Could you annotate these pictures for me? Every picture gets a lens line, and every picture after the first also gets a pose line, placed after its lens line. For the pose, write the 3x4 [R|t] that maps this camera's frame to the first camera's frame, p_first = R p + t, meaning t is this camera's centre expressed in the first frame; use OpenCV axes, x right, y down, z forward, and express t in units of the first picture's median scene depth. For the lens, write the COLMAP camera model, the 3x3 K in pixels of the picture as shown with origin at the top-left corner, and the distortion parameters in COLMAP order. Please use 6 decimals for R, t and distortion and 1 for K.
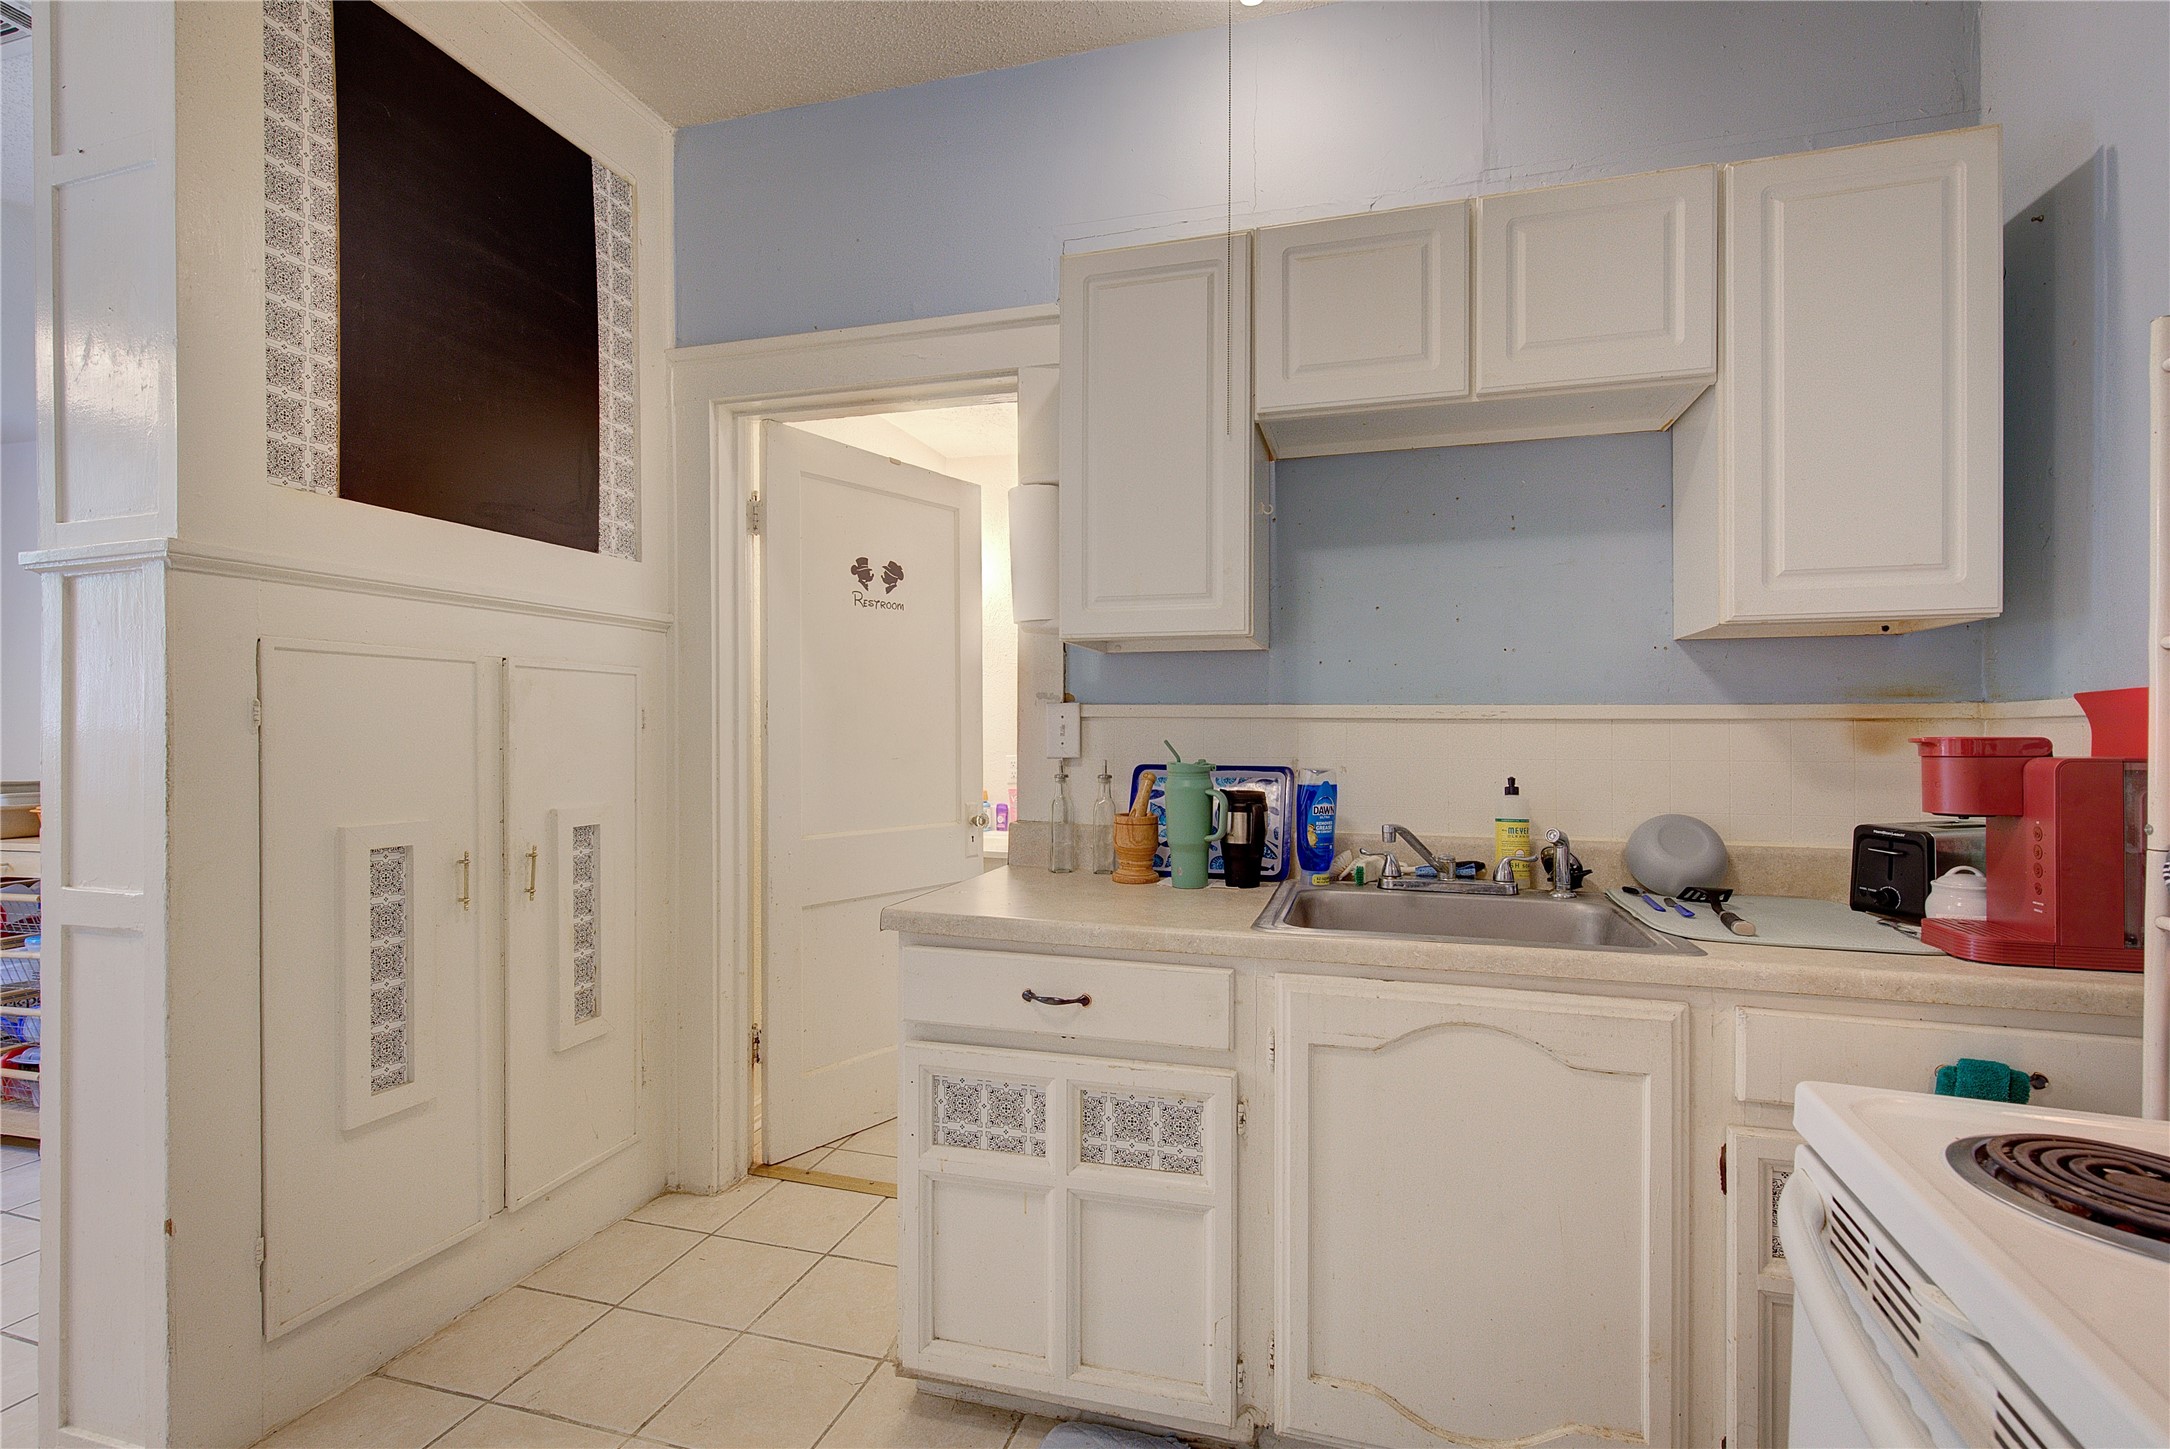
lens RADIAL K [[985.8, 0, 1097.1], [0, 985.8, 734.2], [0, 0, 1]] dist [0.000451, -0.000475]
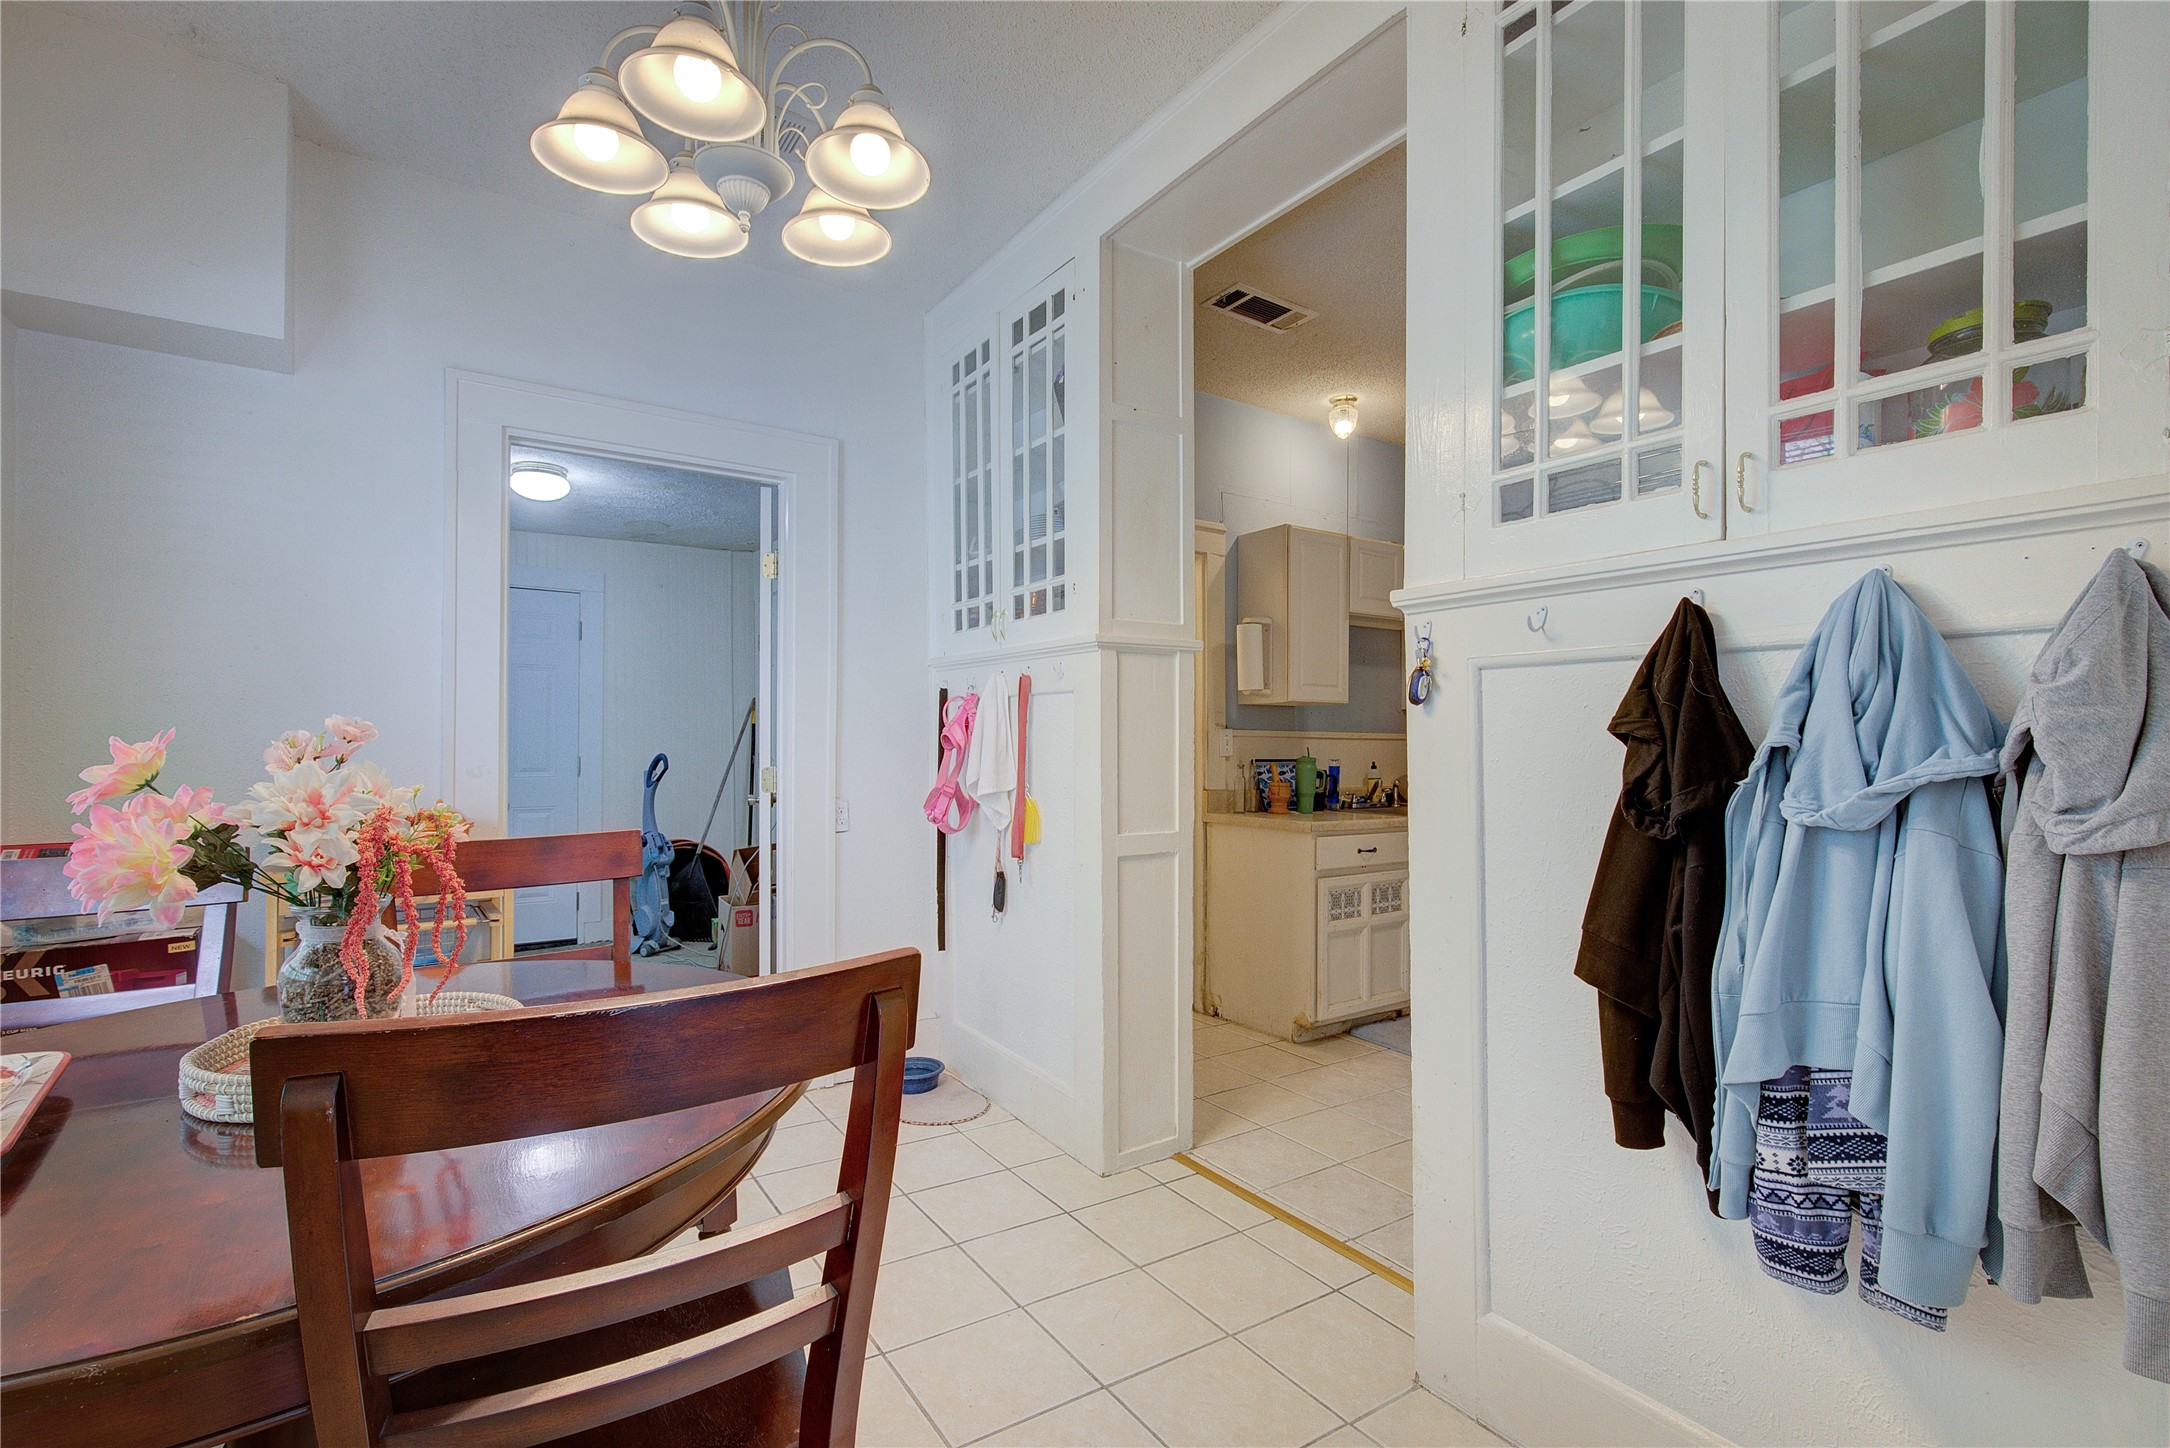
lens RADIAL K [[985.8, 0, 1082.2], [0, 985.8, 735.3], [0, 0, 1]] dist [0.000451, -0.000475]
pose [[0.642554, 0.004471, 0.766227, -2.372907], [-0.002378, 0.999990, -0.003841, -0.014892], [-0.766237, 0.000646, 0.642558, -0.055371]]
